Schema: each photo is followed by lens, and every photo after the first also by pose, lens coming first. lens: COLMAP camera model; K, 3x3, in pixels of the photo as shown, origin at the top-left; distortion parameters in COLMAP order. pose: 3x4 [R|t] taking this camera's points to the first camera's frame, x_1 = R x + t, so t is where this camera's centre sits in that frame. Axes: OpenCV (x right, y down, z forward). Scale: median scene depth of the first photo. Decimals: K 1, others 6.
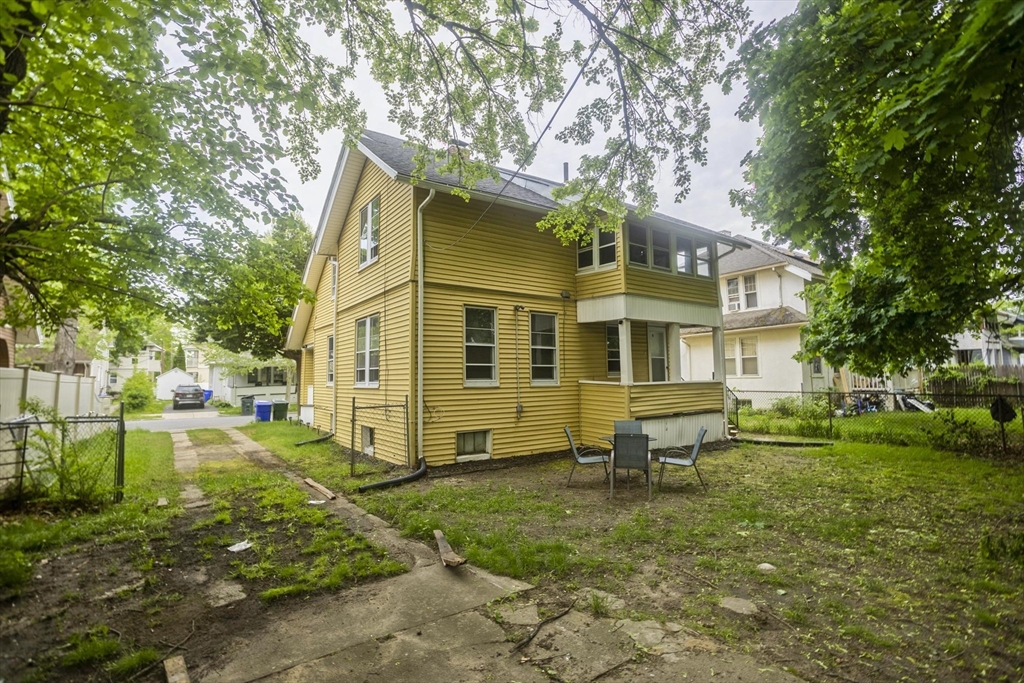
lens RADIAL K [[496.6, 0, 515.9], [0, 496.6, 341.7], [0, 0, 1]] dist [0.003040, -0.000881]
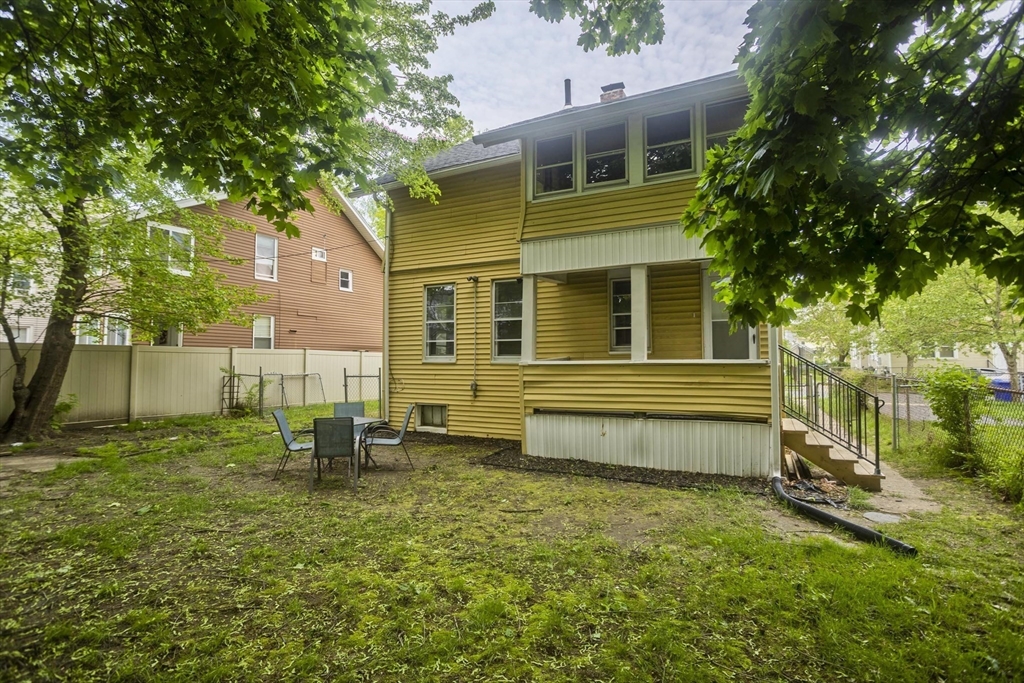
lens RADIAL K [[496.6, 0, 513.6], [0, 496.6, 342.0], [0, 0, 1]] dist [0.003040, -0.000881]
pose [[0.456160, -0.017223, -0.889731, 0.875112], [0.067394, 0.997610, 0.015241, 0.040753], [0.887342, -0.066915, 0.456230, 0.641849]]
